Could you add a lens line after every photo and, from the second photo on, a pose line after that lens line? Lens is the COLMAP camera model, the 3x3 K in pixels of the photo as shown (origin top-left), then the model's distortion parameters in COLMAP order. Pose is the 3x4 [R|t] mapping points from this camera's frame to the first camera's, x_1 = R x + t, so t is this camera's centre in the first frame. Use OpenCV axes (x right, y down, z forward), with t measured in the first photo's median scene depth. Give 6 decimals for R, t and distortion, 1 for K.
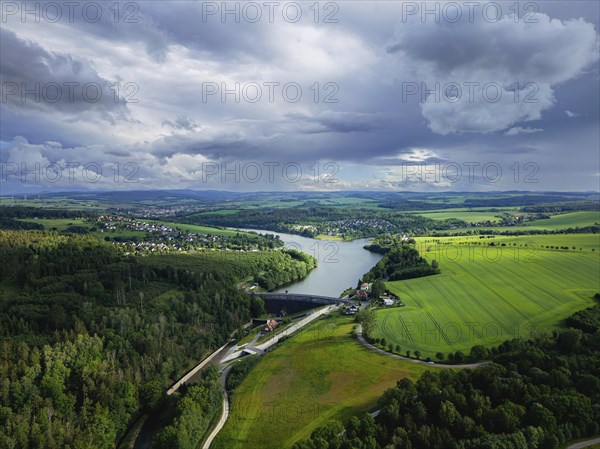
lens RADIAL K [[428.4, 0, 299.5], [0, 428.4, 225.2], [0, 0, 1]] dist [0.004199, -0.005036]
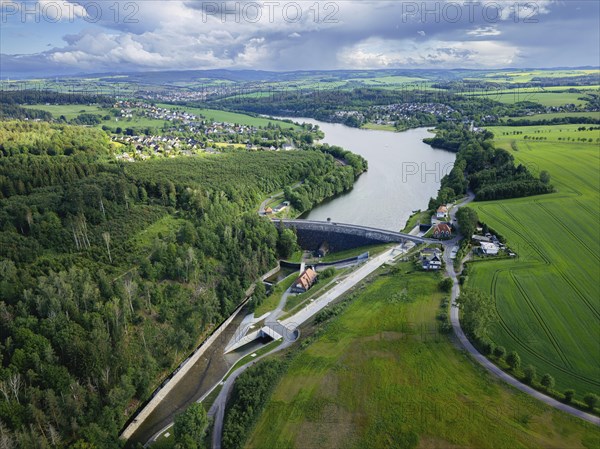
lens RADIAL K [[428.4, 0, 300.5], [0, 428.4, 222.1], [0, 0, 1]] dist [0.004199, -0.005036]
pose [[0.996014, 0.018919, -0.087171, -0.010517], [0.004251, 0.966072, 0.258236, -0.014390], [0.089099, -0.257577, 0.962141, 0.219128]]
